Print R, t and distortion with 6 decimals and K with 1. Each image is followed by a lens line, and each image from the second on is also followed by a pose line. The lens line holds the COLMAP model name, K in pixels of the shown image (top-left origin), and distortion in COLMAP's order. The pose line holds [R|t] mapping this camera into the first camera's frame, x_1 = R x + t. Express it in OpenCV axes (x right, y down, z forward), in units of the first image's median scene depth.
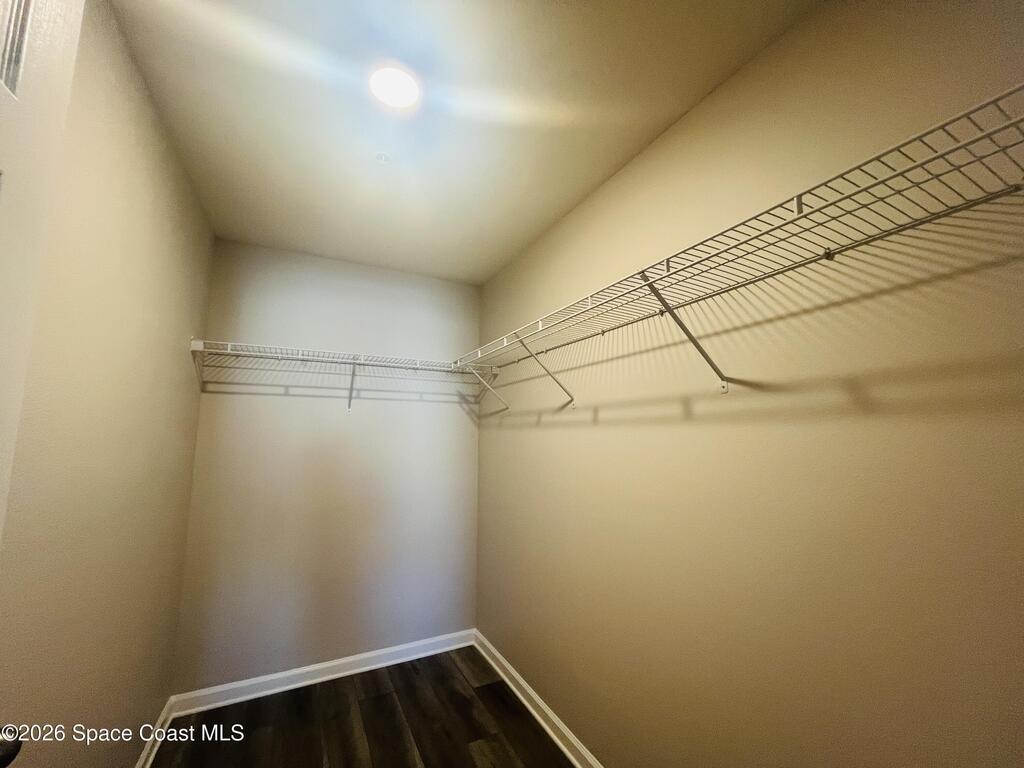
lens RADIAL K [[412.1, 0, 511.0], [0, 412.1, 383.1], [0, 0, 1]] dist [-0.000465, -0.000043]
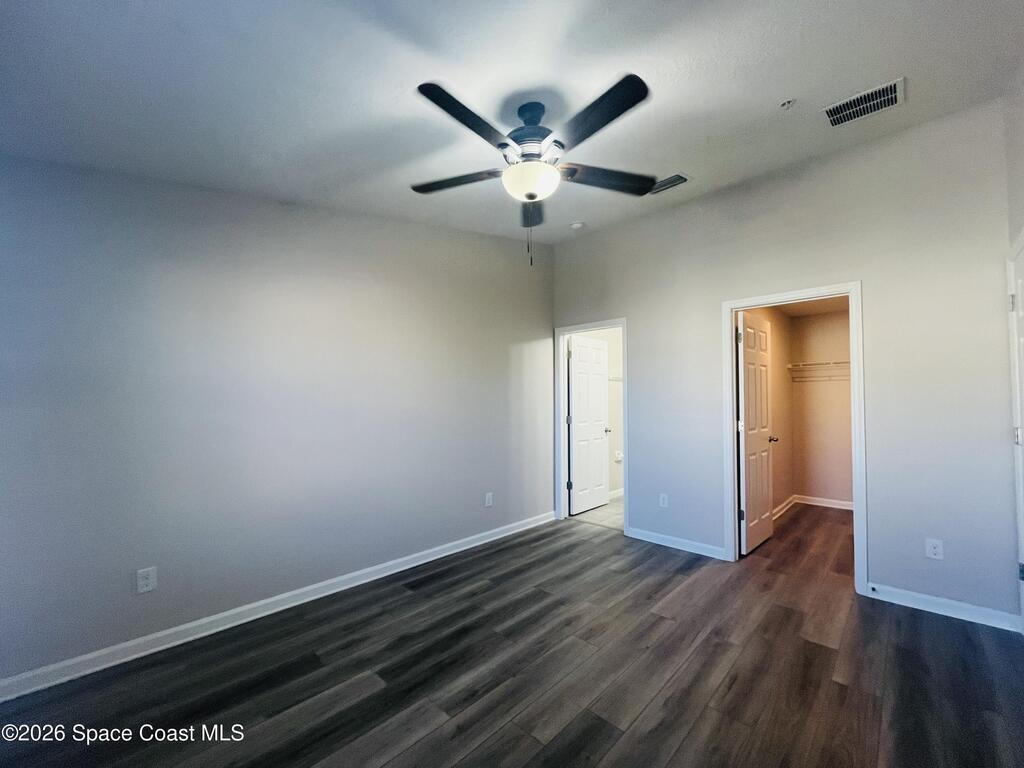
lens RADIAL K [[412.1, 0, 512.3], [0, 412.1, 388.6], [0, 0, 1]] dist [-0.000465, -0.000043]
pose [[0.314024, -0.058428, -0.947616, 1.080874], [0.087420, 0.995644, -0.032420, -0.004846], [0.945382, -0.072660, 0.317763, -1.407940]]
